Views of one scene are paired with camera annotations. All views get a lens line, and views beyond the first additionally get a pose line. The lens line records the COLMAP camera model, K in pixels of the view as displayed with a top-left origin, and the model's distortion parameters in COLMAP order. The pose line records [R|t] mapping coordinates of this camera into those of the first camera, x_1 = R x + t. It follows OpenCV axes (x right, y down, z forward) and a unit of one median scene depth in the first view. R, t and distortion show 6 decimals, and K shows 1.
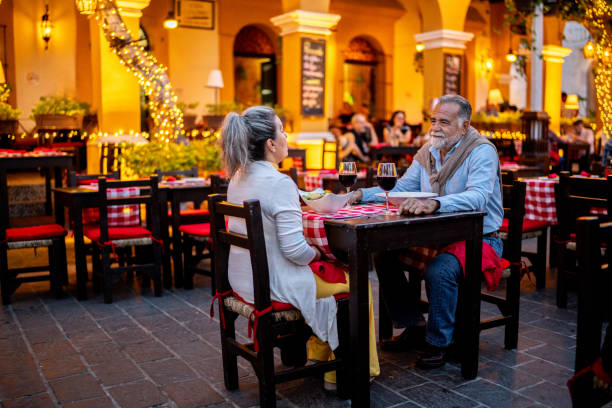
lens RADIAL K [[628.9, 0, 352.9], [0, 628.9, 204.1], [0, 0, 1]] dist [-0.089459, -0.011978]
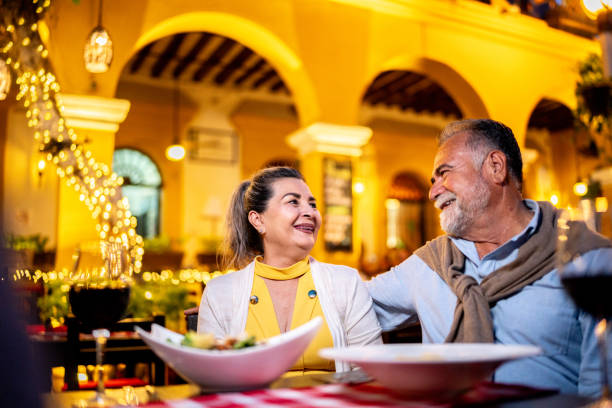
lens RADIAL K [[628.9, 0, 352.9], [0, 628.9, 204.1], [0, 0, 1]] dist [-0.089459, -0.011978]
pose [[0.994831, -0.037779, -0.094252, 0.031601], [0.013161, 0.968356, -0.249224, -0.001445], [0.100685, 0.246695, 0.963848, 0.221721]]
